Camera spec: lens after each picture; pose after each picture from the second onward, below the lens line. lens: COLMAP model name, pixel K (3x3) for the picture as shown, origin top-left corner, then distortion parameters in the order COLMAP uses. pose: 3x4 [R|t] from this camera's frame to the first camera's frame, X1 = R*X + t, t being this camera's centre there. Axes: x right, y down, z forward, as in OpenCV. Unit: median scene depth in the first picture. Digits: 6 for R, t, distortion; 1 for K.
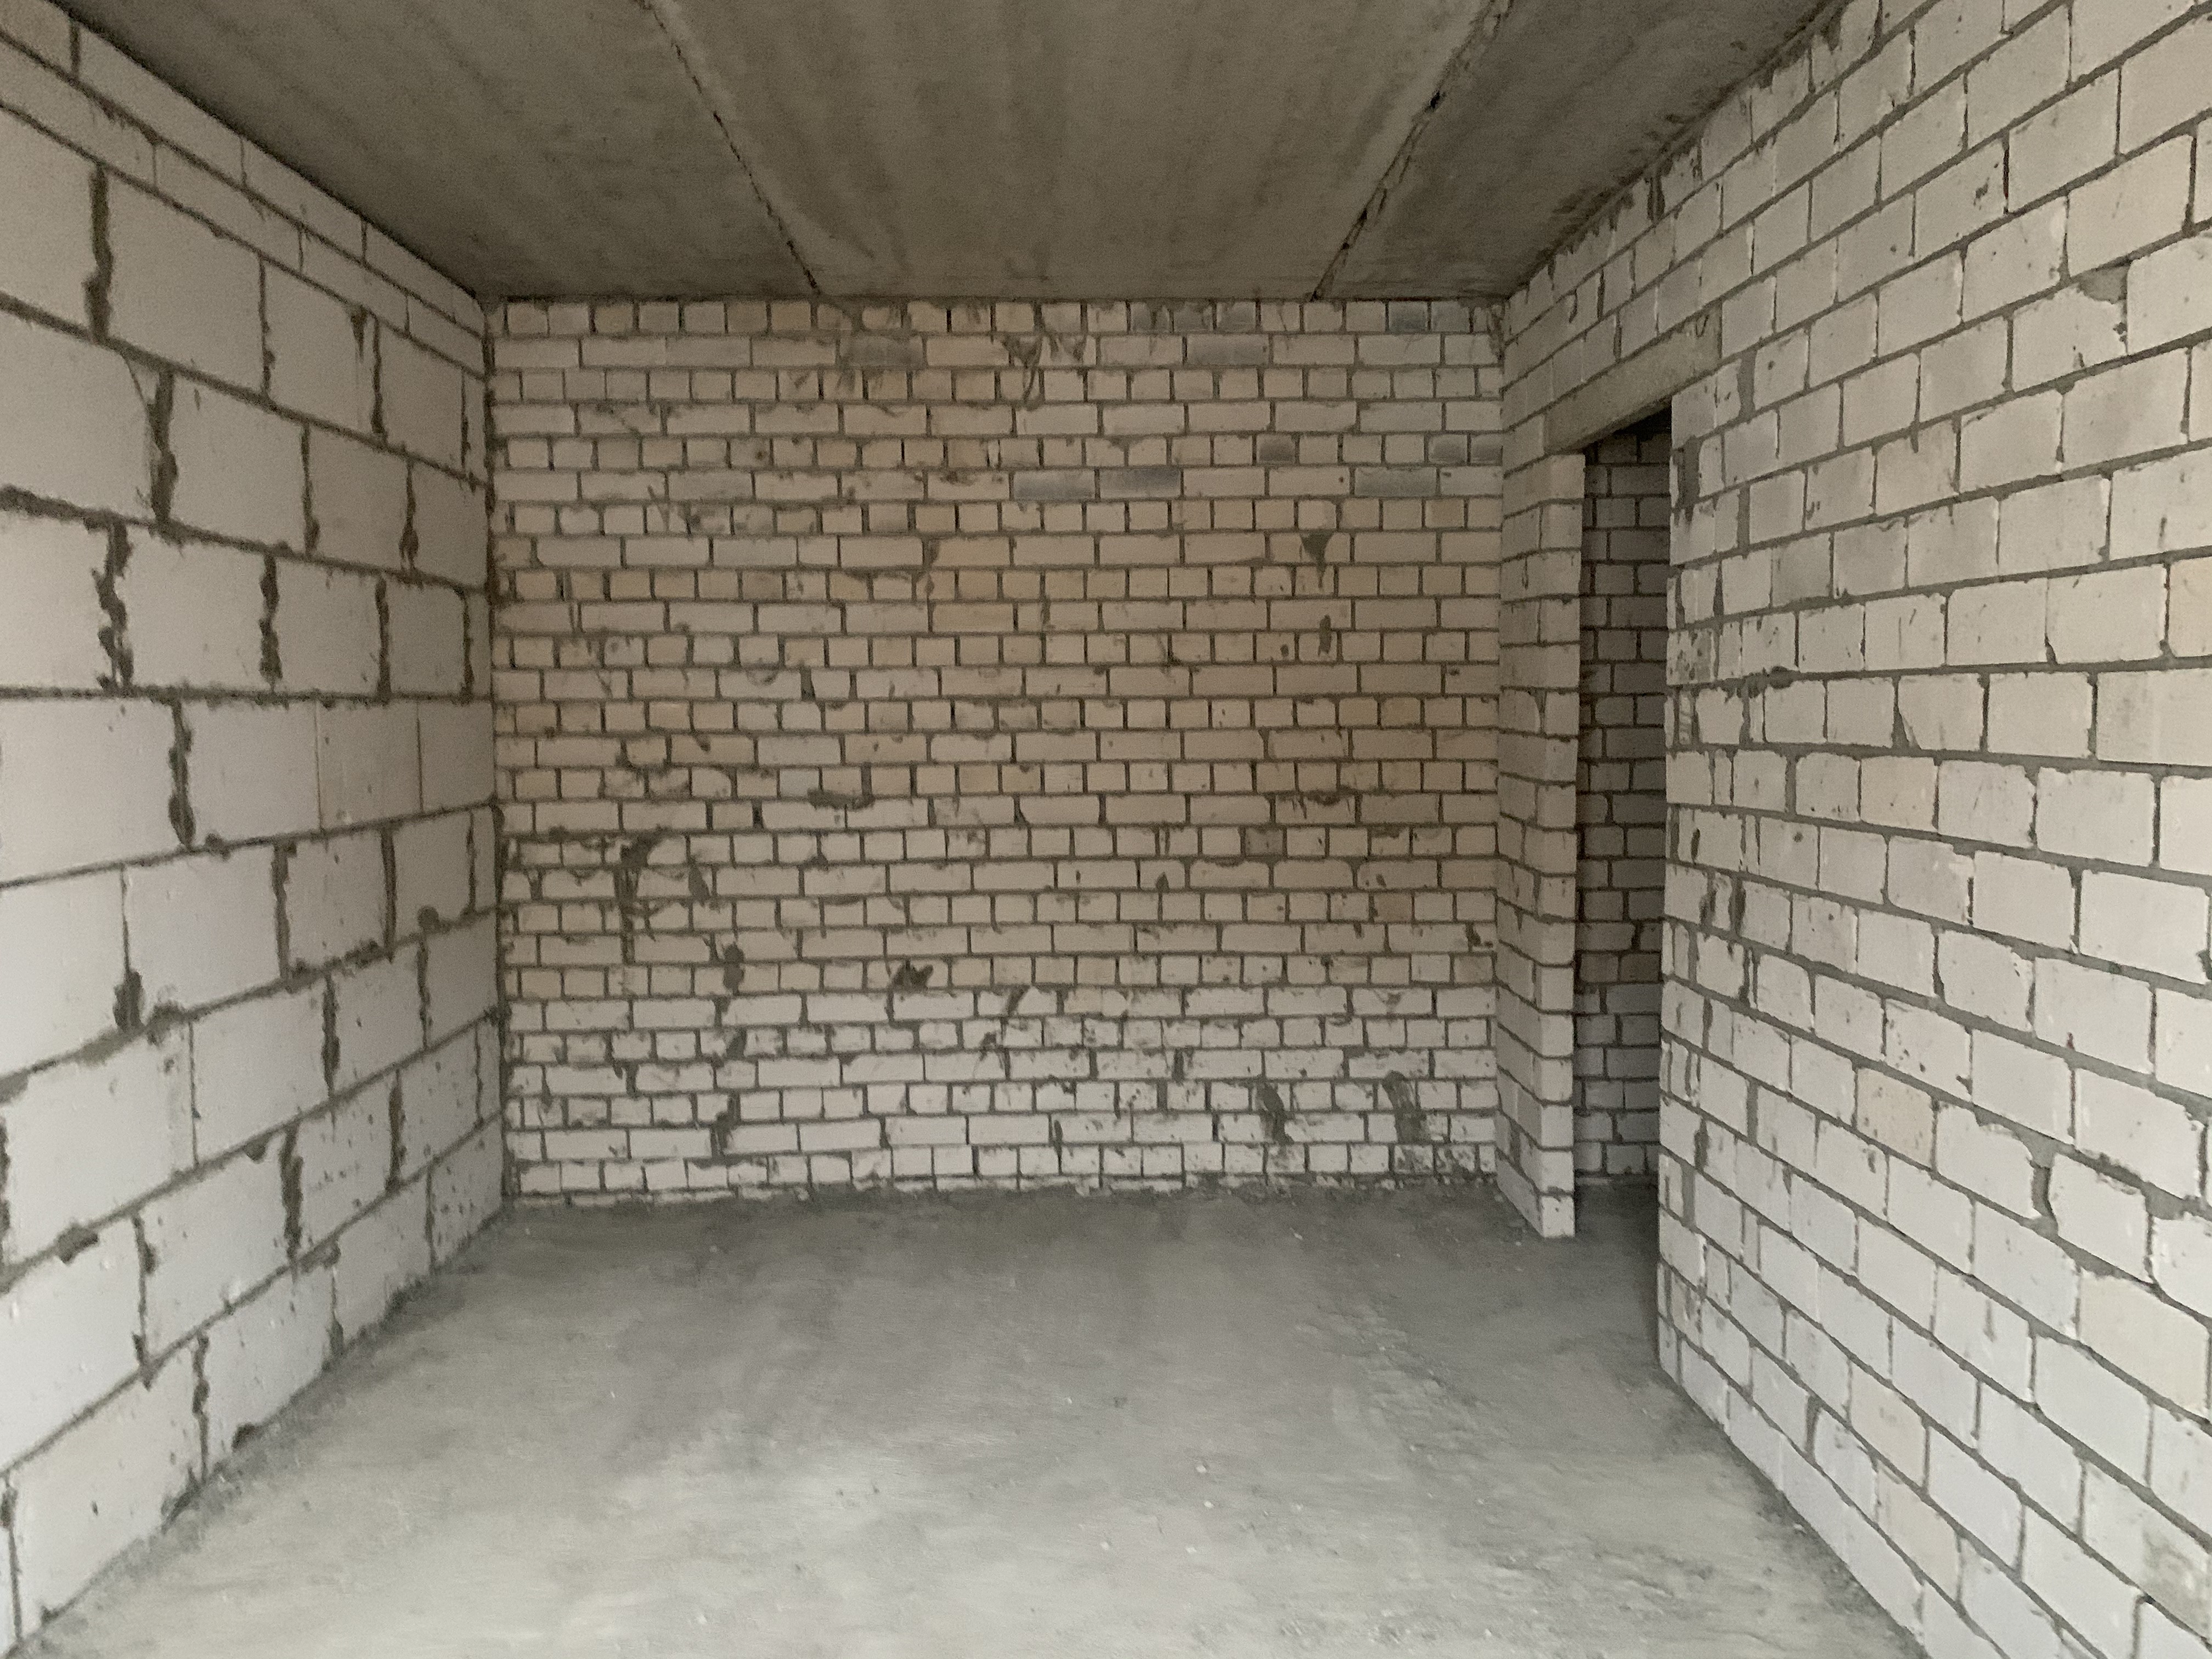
lens RADIAL K [[1690.6, 0, 1106.4], [0, 1690.6, 828.4], [0, 0, 1]] dist [0.011856, -0.019693]
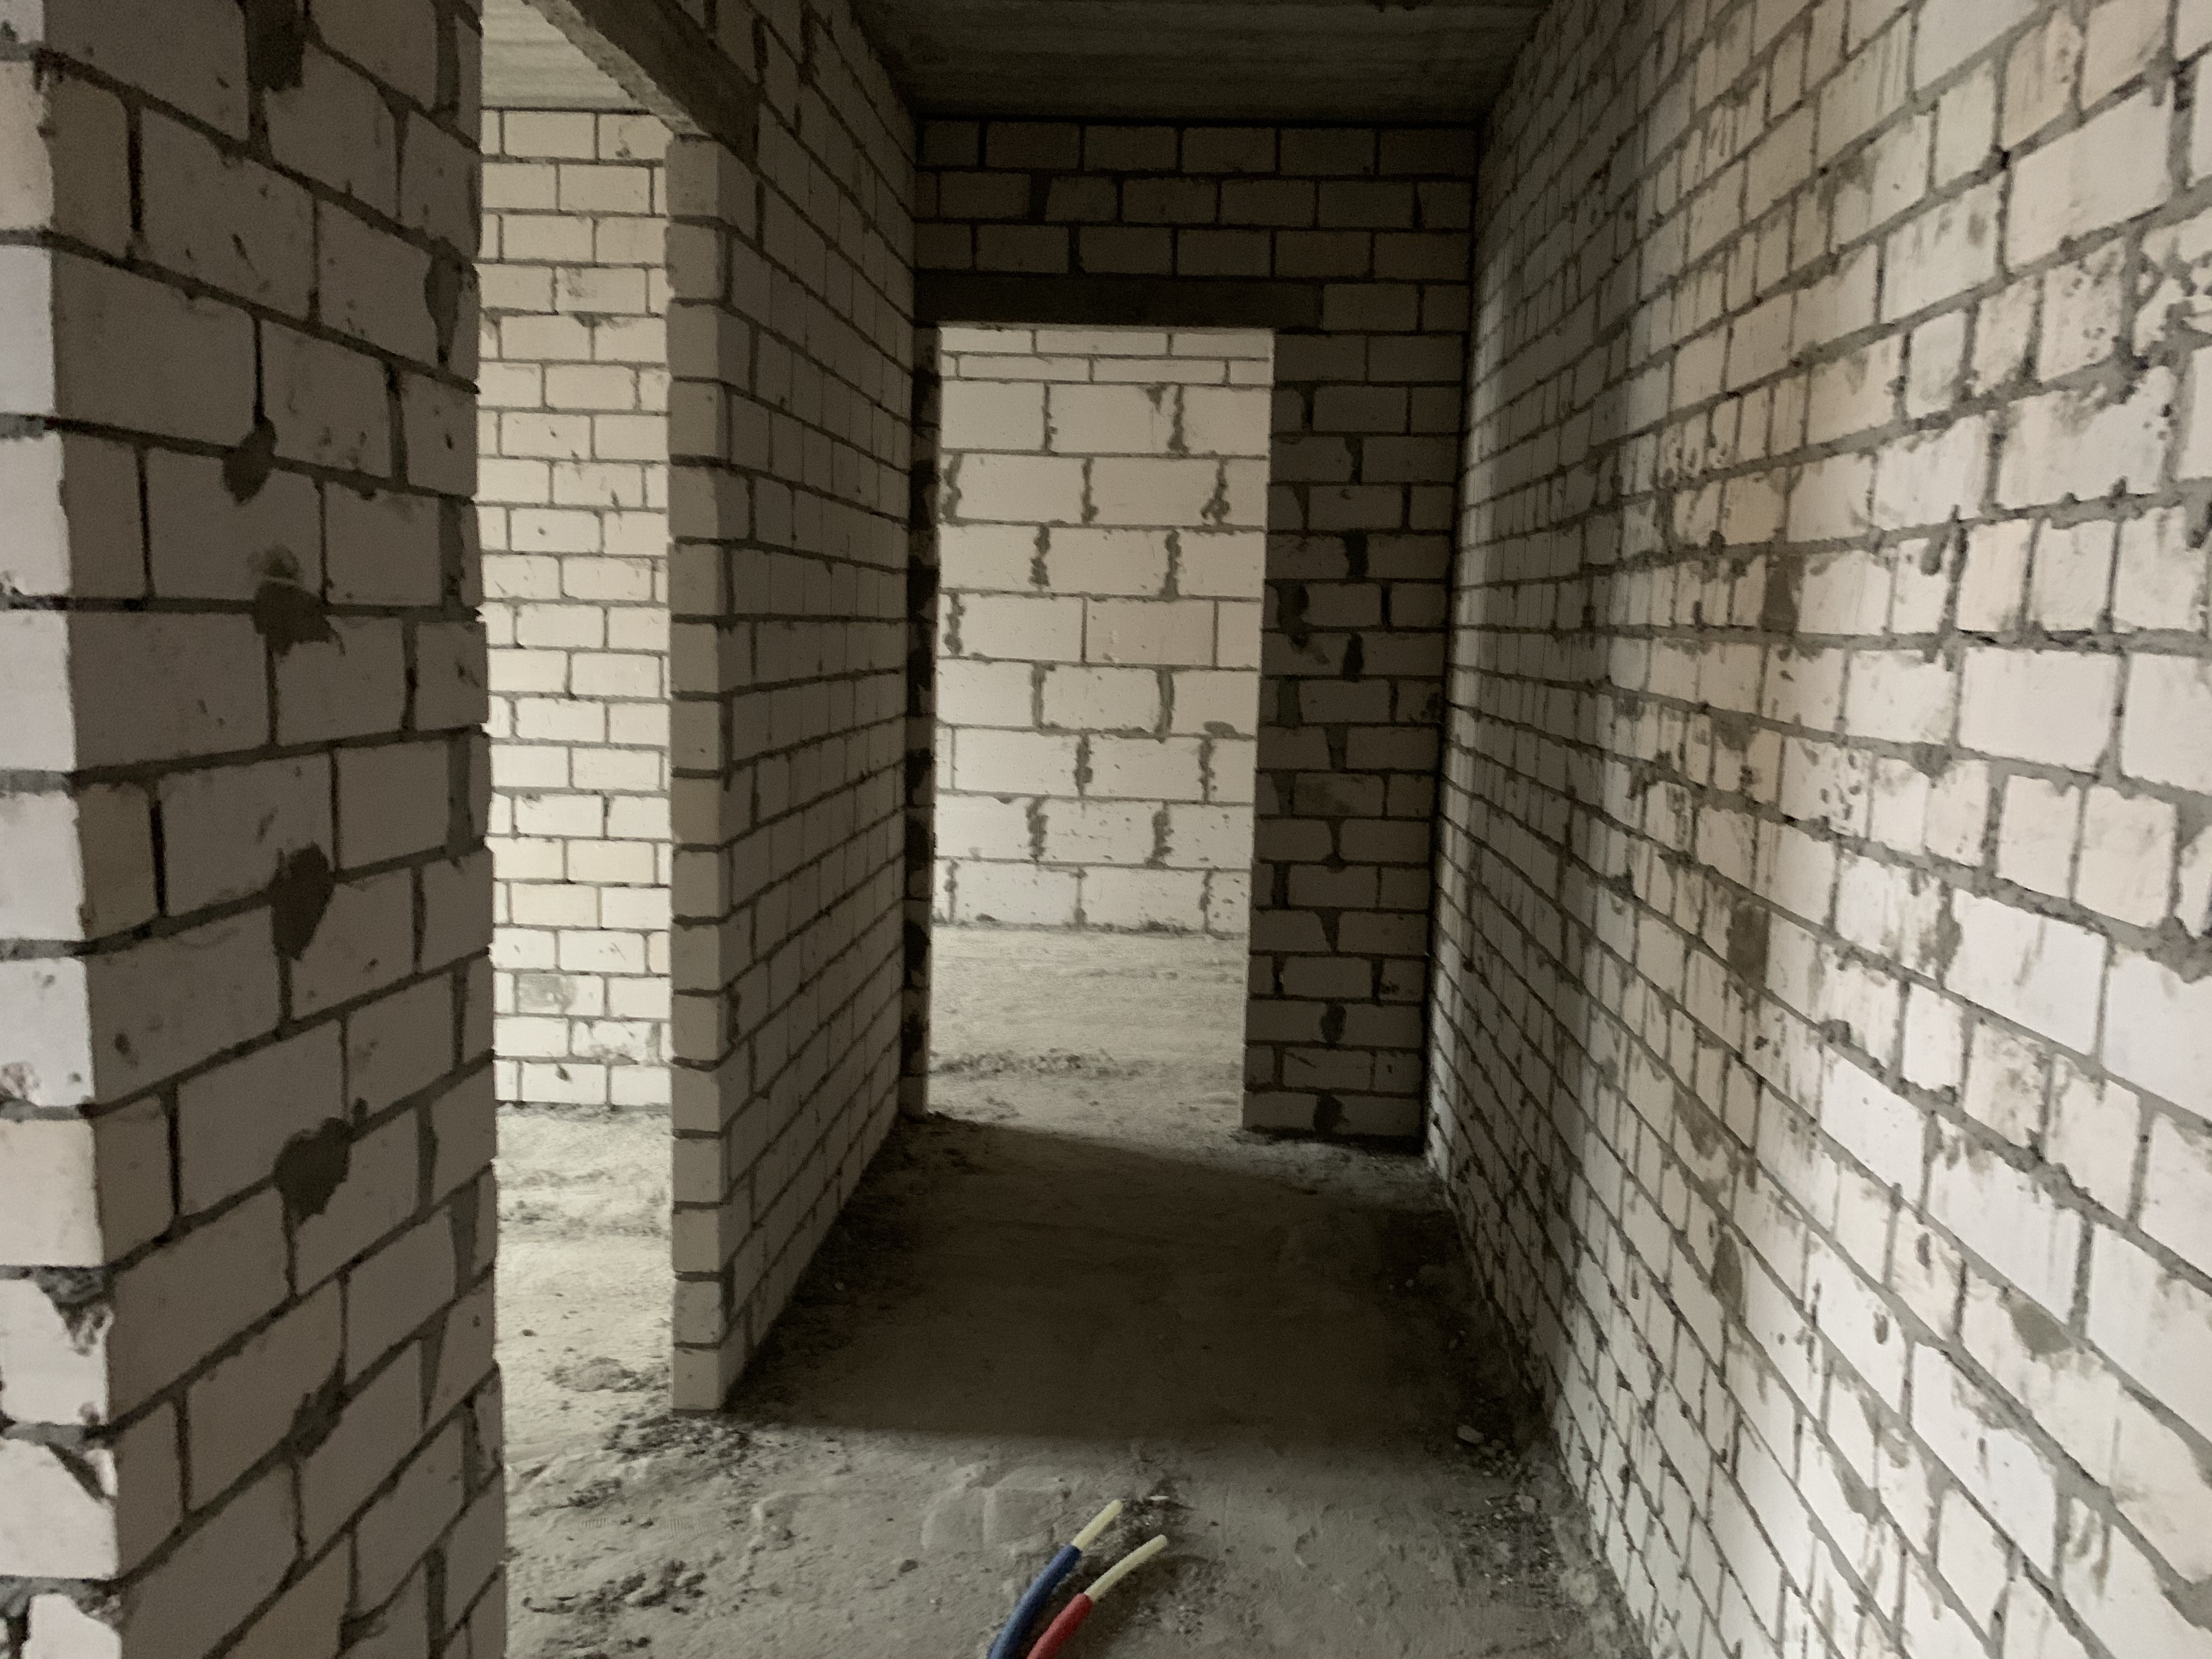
lens RADIAL K [[1690.6, 0, 1106.2], [0, 1690.6, 835.3], [0, 0, 1]] dist [0.011856, -0.019693]
pose [[-0.091101, 0.122788, -0.988243, 1.627481], [-0.097554, 0.986496, 0.131564, -0.065393], [0.991052, 0.108393, -0.077892, 1.269022]]
